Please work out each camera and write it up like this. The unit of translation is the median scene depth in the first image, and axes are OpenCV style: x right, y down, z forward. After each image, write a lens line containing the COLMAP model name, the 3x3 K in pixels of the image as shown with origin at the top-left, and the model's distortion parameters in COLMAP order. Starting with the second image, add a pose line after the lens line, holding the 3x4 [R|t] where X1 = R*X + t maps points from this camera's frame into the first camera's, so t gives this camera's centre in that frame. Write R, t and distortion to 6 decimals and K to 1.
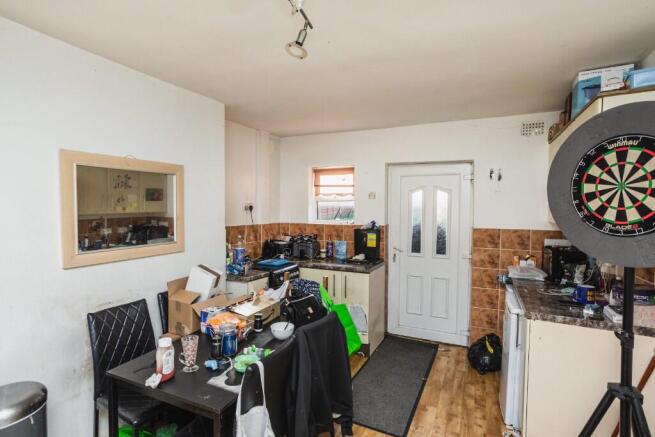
lens RADIAL K [[326.8, 0, 327.5], [0, 326.8, 216.9], [0, 0, 1]] dist [-0.005030, 0.000545]
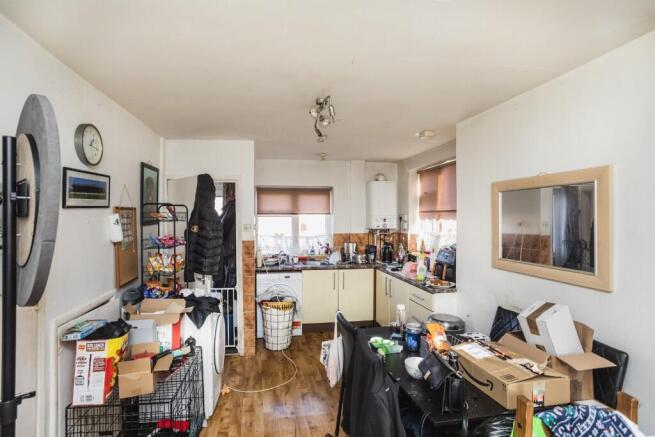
lens RADIAL K [[326.8, 0, 328.0], [0, 326.8, 217.0], [0, 0, 1]] dist [-0.005030, 0.000545]
pose [[-0.799113, -0.005113, -0.601159, 0.801352], [-0.028088, 0.999189, 0.028838, -0.106224], [0.600524, 0.039930, -0.798609, 1.924828]]
